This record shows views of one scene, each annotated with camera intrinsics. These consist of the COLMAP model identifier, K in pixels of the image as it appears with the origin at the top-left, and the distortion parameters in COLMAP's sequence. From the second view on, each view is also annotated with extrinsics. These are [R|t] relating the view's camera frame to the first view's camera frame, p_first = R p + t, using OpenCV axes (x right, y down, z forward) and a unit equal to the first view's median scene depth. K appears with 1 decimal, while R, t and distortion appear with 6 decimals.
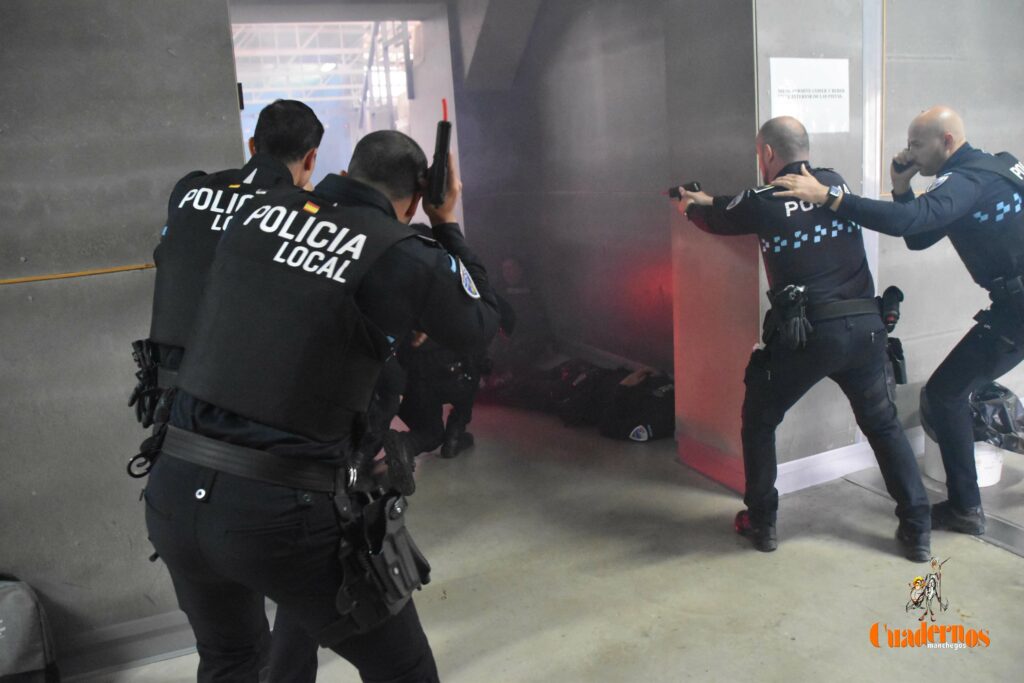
lens RADIAL K [[812.7, 0, 519.0], [0, 812.7, 340.6], [0, 0, 1]] dist [-0.153654, 0.113701]
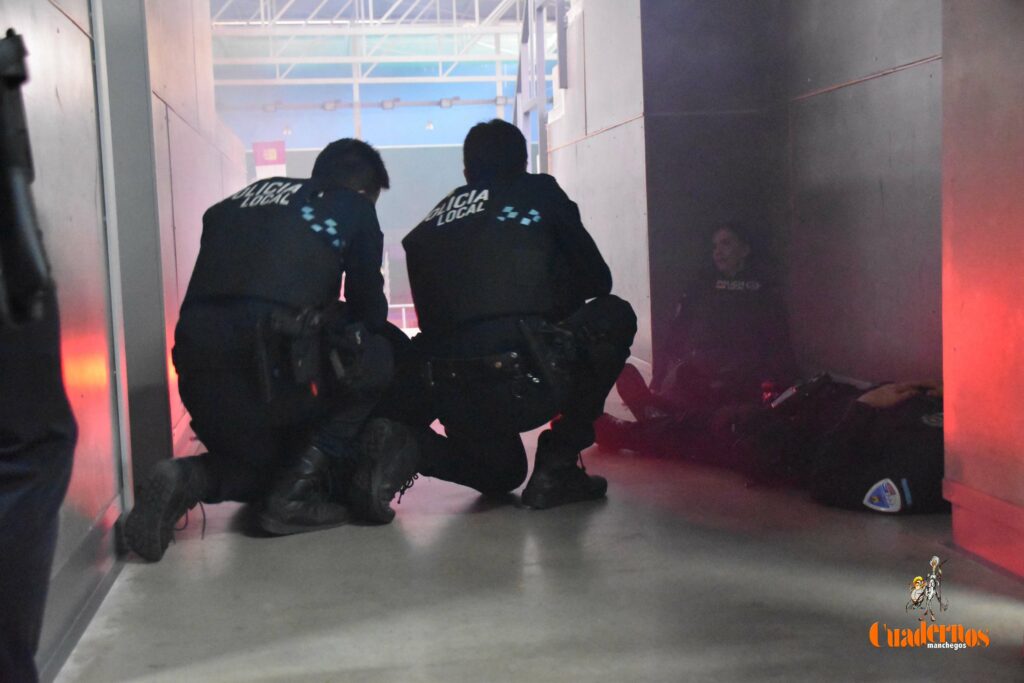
lens RADIAL K [[1340.7, 0, 516.4], [0, 1340.7, 331.5], [0, 0, 1]] dist [0.014868, 0.000000]
pose [[0.964942, 0.047733, -0.258085, 0.174548], [-0.079112, 0.990486, -0.112599, 0.156070], [0.250254, 0.129069, 0.959538, 0.201558]]
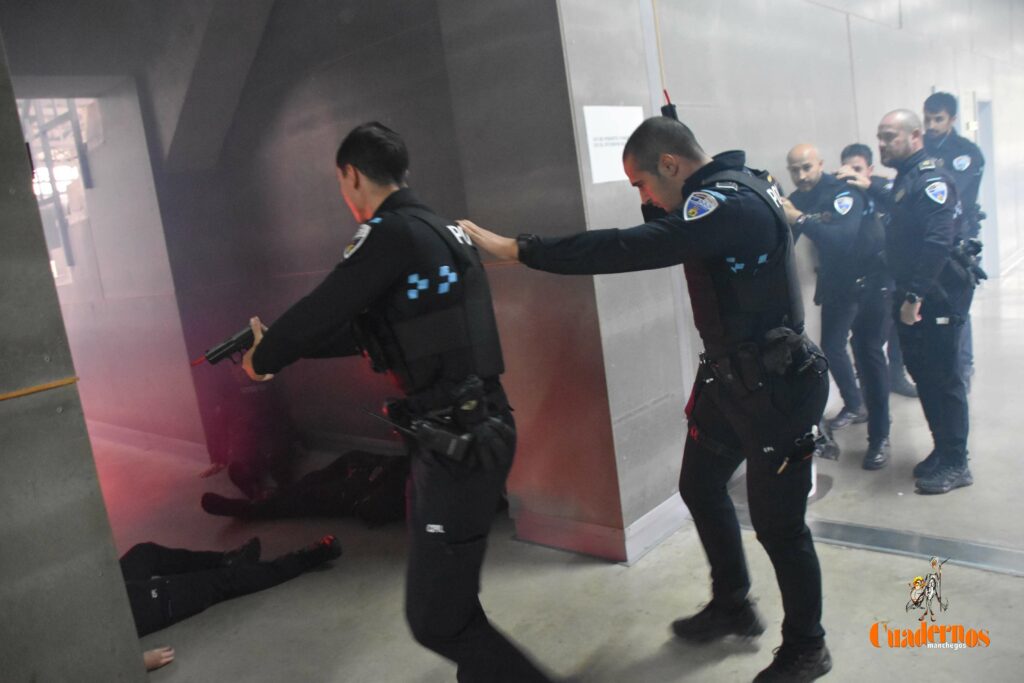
lens RADIAL K [[812.7, 0, 502.0], [0, 812.7, 340.6], [0, 0, 1]] dist [-0.153654, 0.113701]
pose [[0.906238, -0.128524, 0.402758, -0.189875], [0.167128, 0.983980, -0.062056, -0.024715], [-0.388330, 0.123550, 0.913201, 0.149472]]
